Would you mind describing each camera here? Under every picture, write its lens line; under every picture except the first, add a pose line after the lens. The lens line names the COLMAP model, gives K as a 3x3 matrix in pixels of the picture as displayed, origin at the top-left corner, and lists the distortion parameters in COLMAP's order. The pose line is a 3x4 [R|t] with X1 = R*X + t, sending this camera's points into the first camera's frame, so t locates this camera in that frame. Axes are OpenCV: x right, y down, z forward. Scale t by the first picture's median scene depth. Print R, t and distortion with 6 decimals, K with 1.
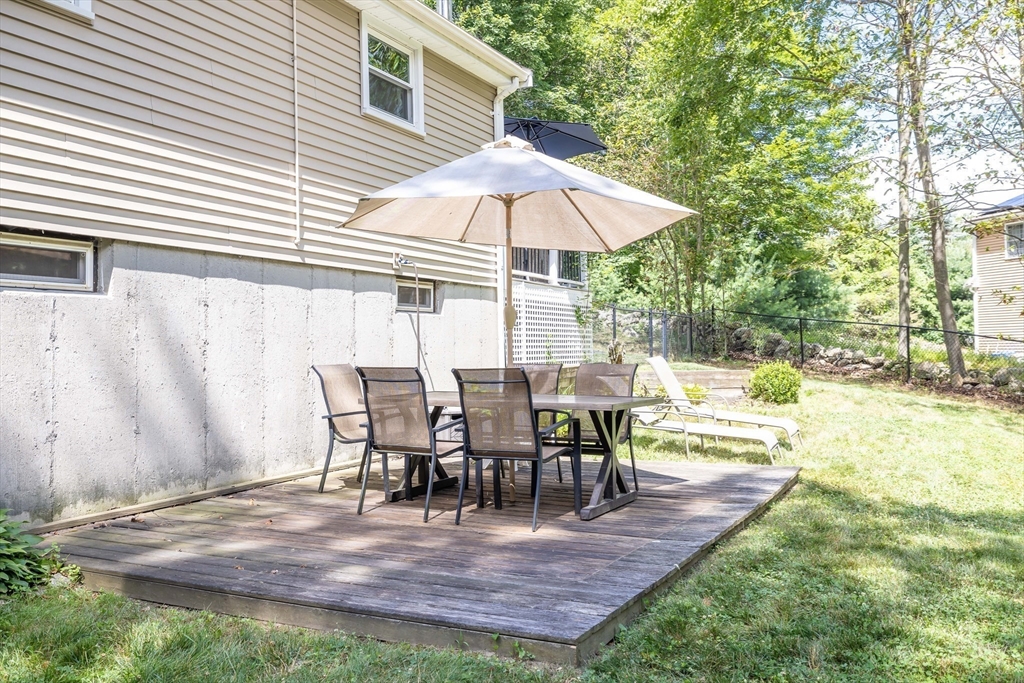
lens RADIAL K [[873.1, 0, 513.8], [0, 873.1, 341.2], [0, 0, 1]] dist [-0.008932, -0.001587]
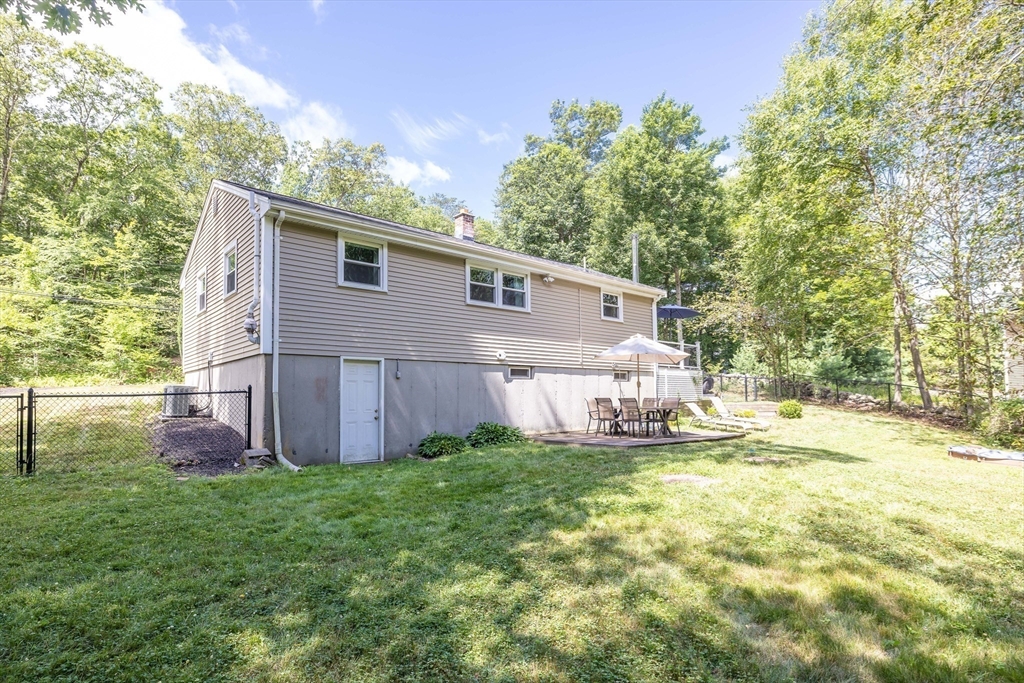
lens RADIAL K [[526.7, 0, 512.3], [0, 526.7, 383.9], [0, 0, 1]] dist [-0.001923, -0.000570]
pose [[0.926294, -0.006903, -0.376737, 0.224176], [0.001717, 0.999899, -0.014100, -0.000134], [0.376797, 0.012414, 0.926213, -0.809183]]
